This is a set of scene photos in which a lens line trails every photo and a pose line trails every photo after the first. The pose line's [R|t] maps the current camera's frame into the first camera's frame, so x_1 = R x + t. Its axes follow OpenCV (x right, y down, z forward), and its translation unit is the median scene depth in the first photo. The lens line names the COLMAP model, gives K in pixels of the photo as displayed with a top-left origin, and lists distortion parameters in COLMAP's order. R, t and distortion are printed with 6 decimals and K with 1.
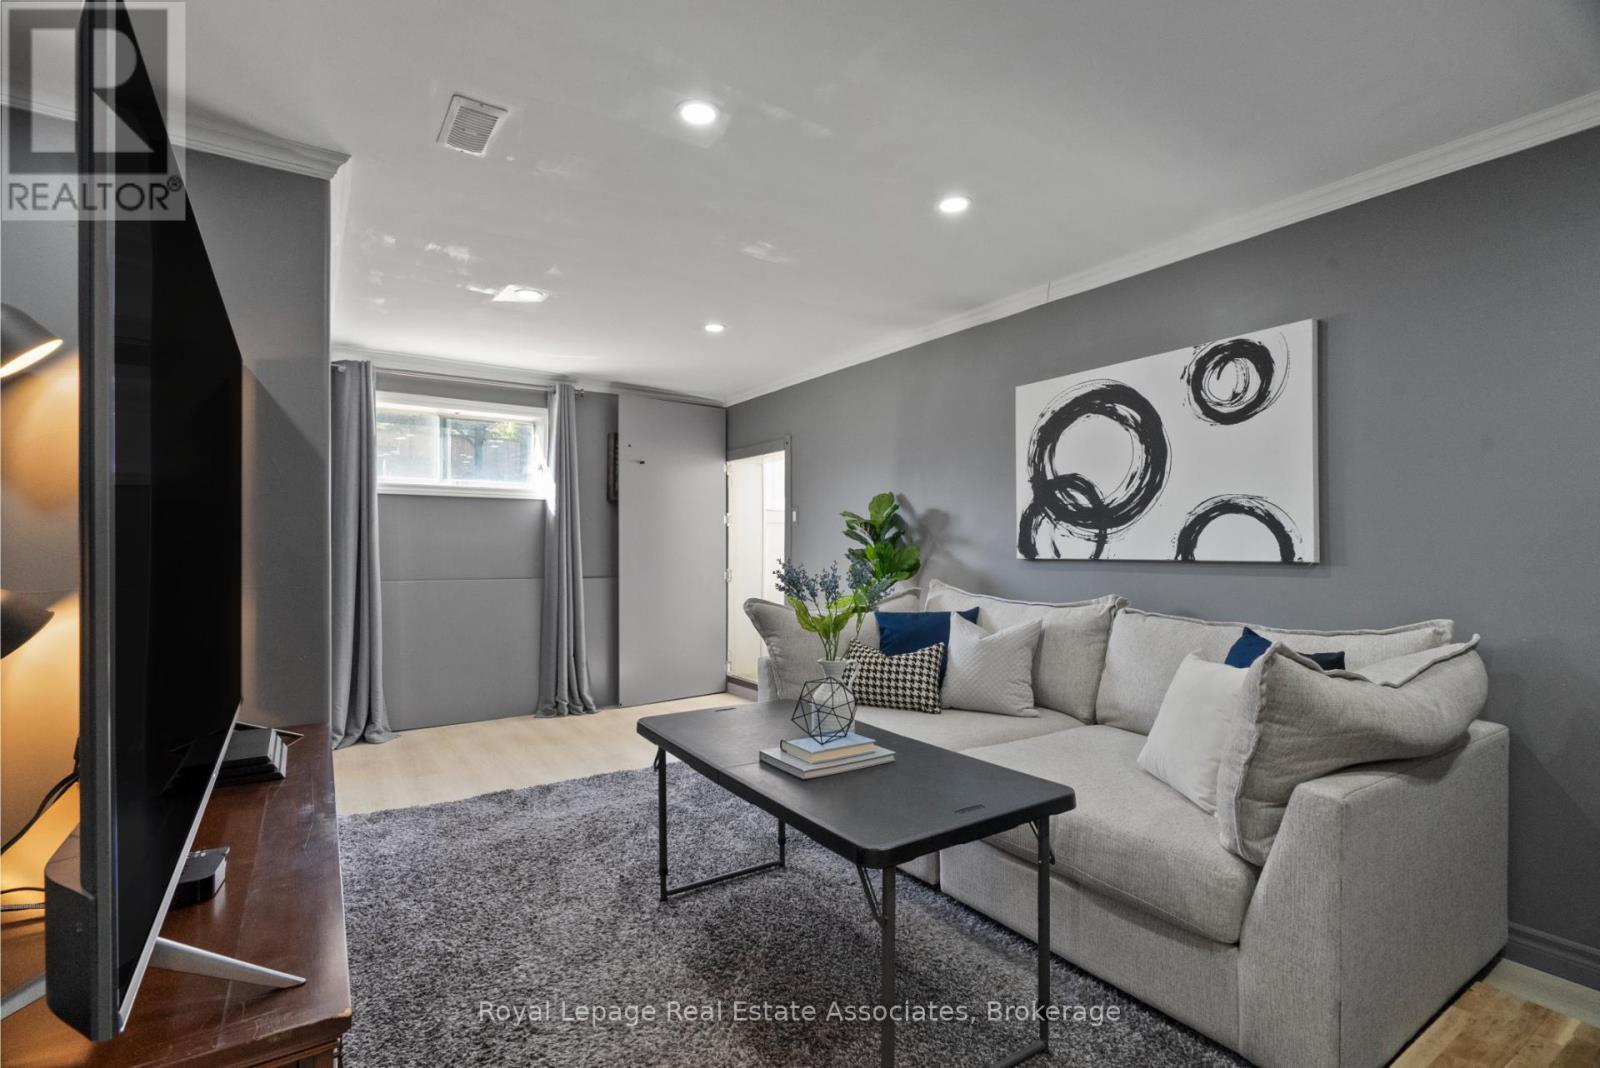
lens RADIAL K [[735.9, 0, 793.5], [0, 735.9, 540.5], [0, 0, 1]] dist [-0.005595, 0.003595]
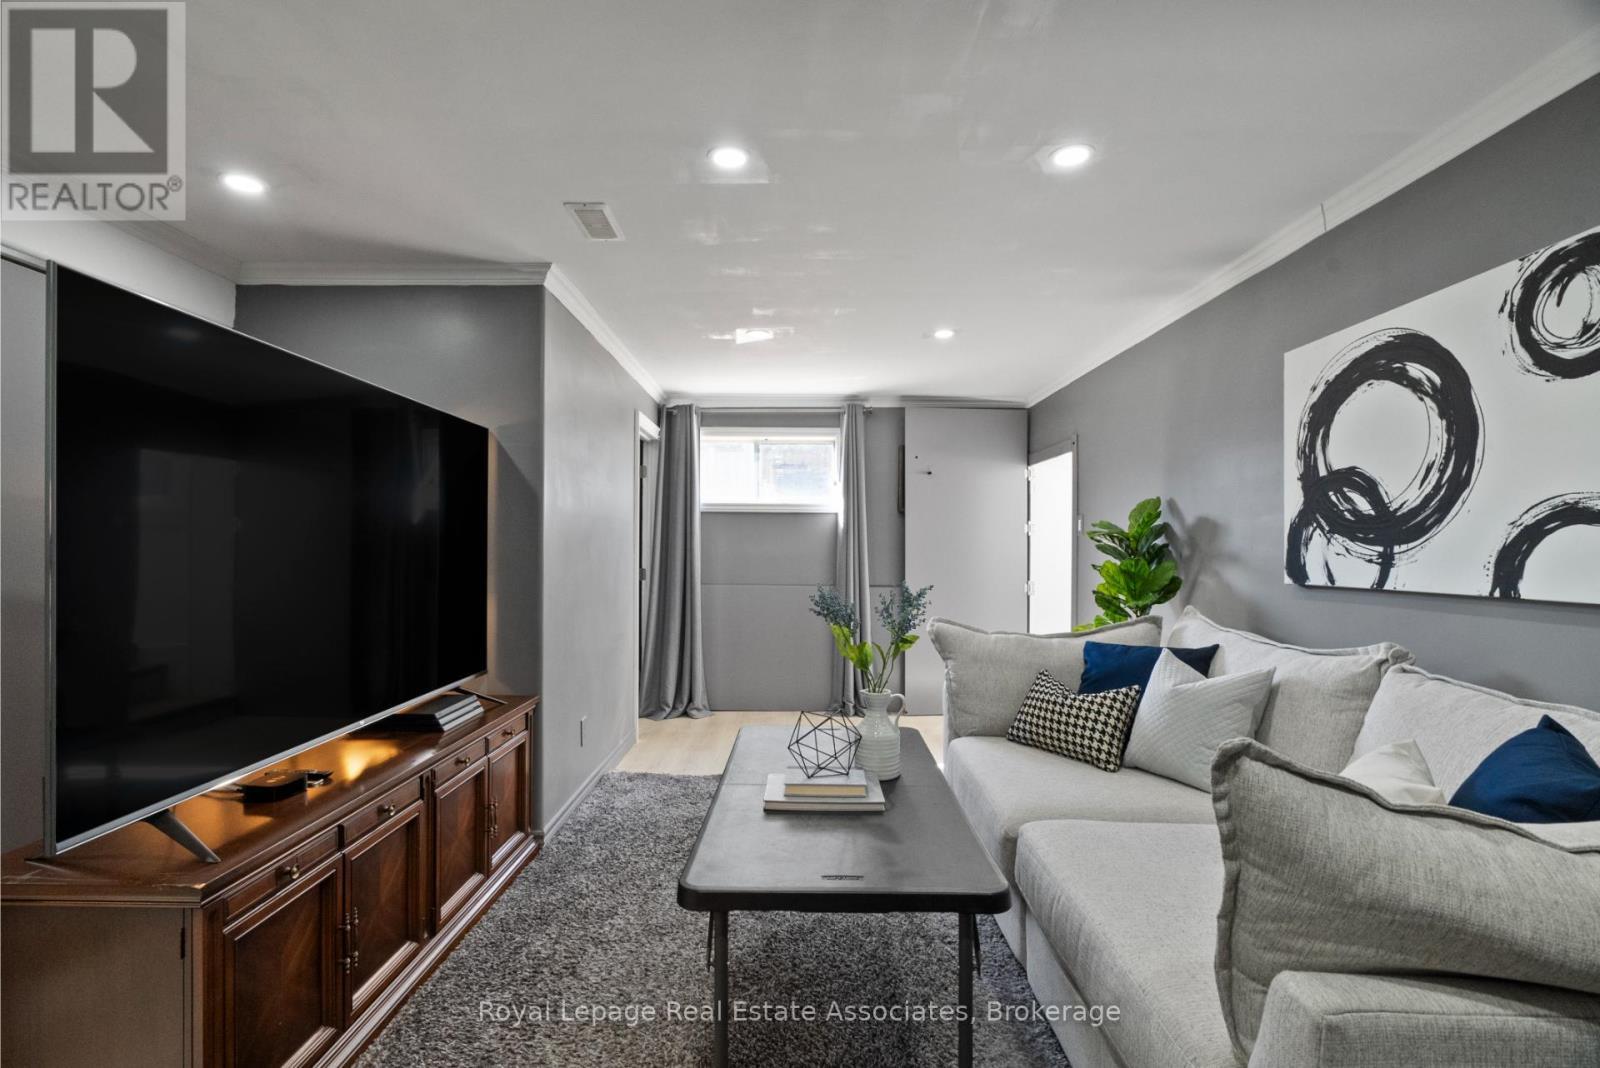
lens RADIAL K [[735.9, 0, 791.7], [0, 735.9, 539.0], [0, 0, 1]] dist [-0.005595, 0.003595]
pose [[0.826563, -0.003201, -0.562835, 0.349304], [0.000280, 0.999986, -0.005275, -0.018892], [0.562844, 0.004203, 0.826552, 0.117994]]
